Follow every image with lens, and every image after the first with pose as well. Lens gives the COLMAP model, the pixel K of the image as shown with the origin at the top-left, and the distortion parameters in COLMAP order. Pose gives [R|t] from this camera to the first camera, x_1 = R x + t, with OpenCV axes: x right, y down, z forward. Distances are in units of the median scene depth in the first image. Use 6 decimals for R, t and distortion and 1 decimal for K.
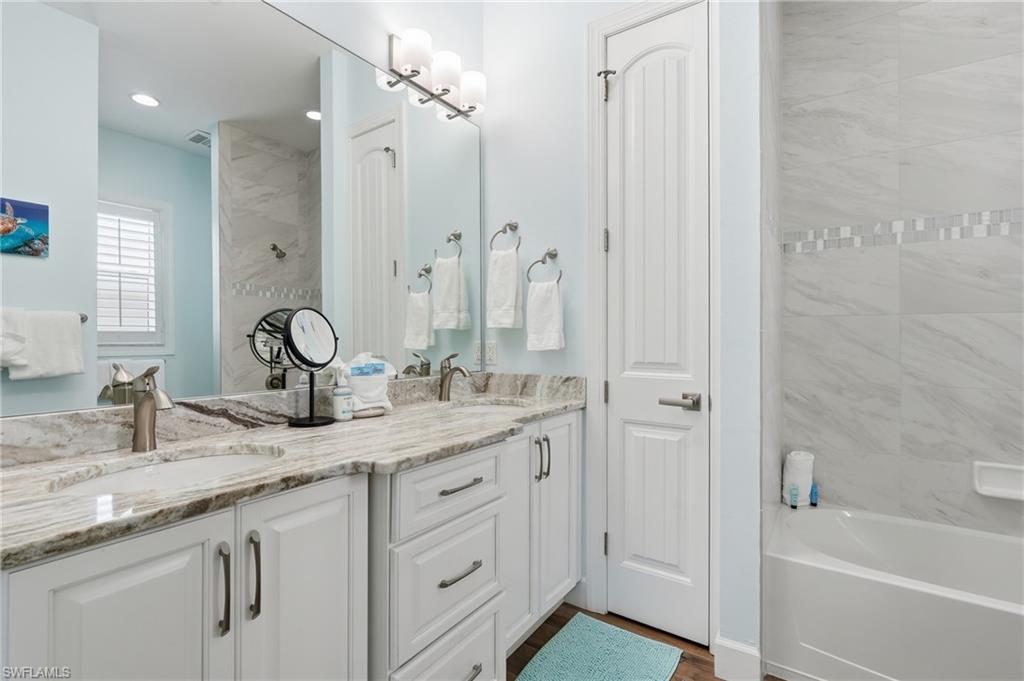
lens RADIAL K [[462.2, 0, 513.1], [0, 462.2, 339.0], [0, 0, 1]] dist [-0.003230, -0.000461]
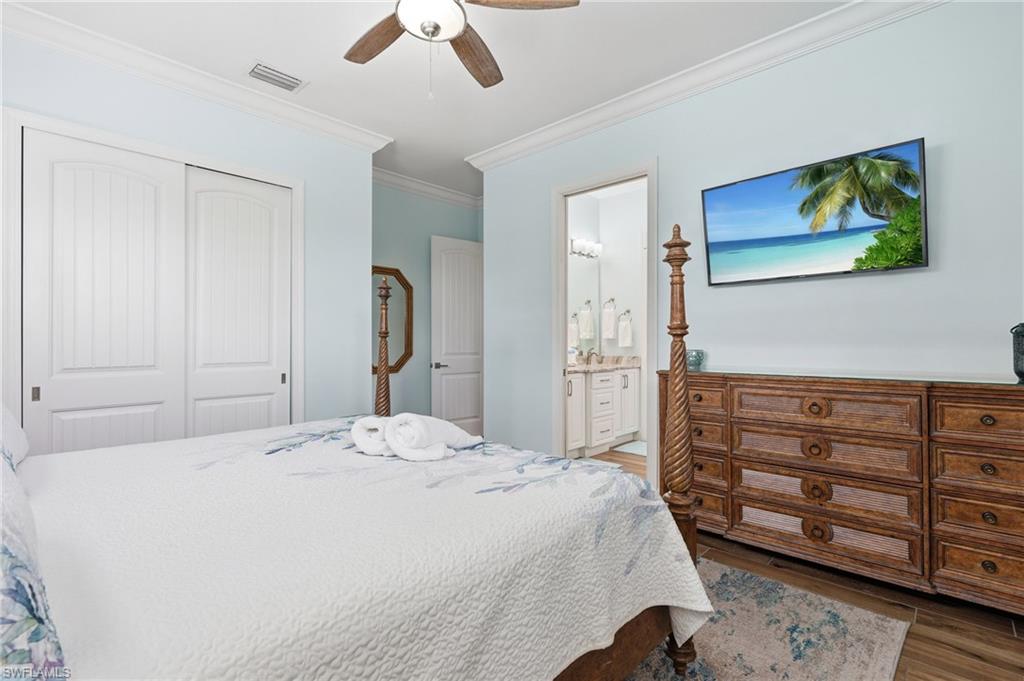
lens RADIAL K [[462.2, 0, 513.1], [0, 462.2, 339.0], [0, 0, 1]] dist [-0.003230, -0.000461]
pose [[0.988111, -0.002433, -0.153721, -0.177398], [0.001071, 0.999959, -0.008945, 0.002211], [0.153737, 0.008674, 0.988074, -1.906815]]
